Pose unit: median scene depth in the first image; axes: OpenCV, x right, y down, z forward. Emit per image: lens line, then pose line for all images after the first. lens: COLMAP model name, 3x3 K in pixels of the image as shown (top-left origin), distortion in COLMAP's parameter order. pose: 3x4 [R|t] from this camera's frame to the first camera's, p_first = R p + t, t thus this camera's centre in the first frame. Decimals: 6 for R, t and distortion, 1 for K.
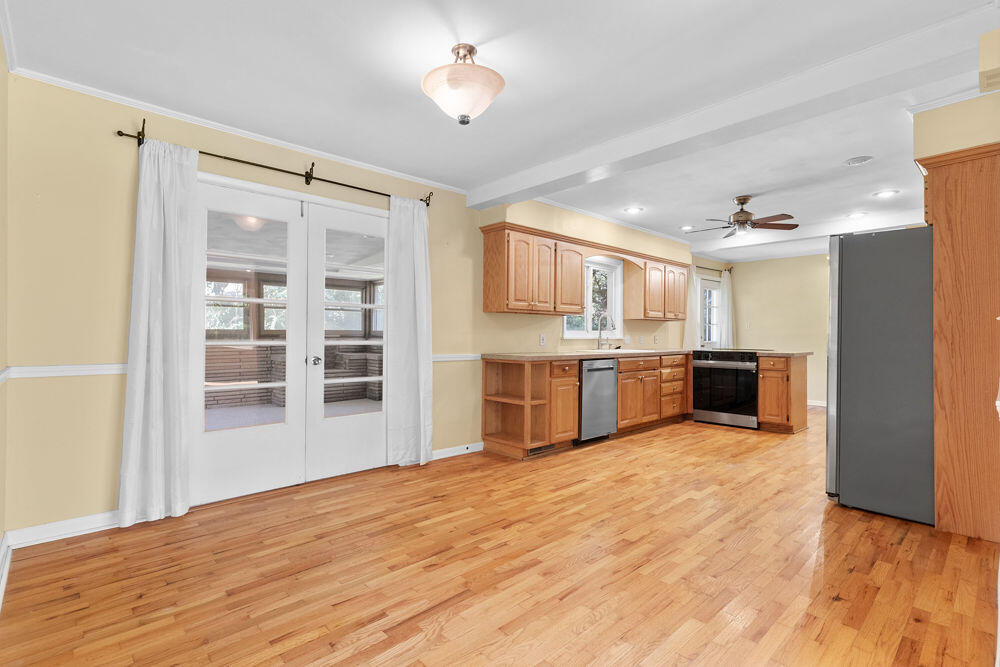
lens RADIAL K [[476.7, 0, 500.0], [0, 476.7, 333.5], [0, 0, 1]] dist [0.000416, 0.000916]
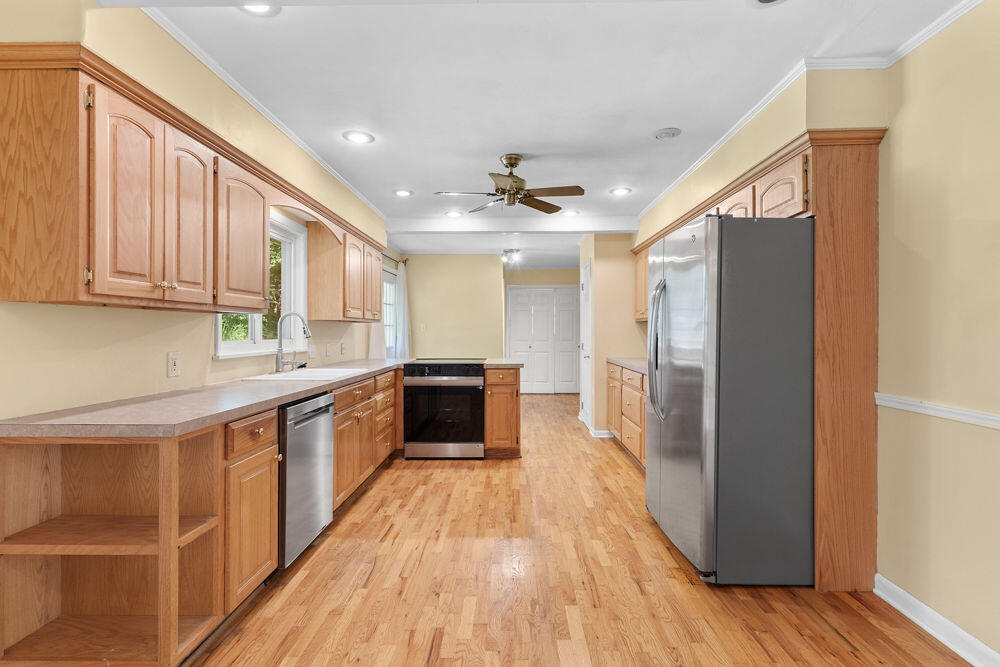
lens RADIAL K [[476.7, 0, 500.0], [0, 476.7, 333.5], [0, 0, 1]] dist [0.000416, 0.000916]
pose [[0.694643, -0.008896, 0.719300, -0.027808], [0.002004, 0.999944, 0.010431, -0.024306], [-0.719352, -0.005804, 0.694621, 0.505513]]
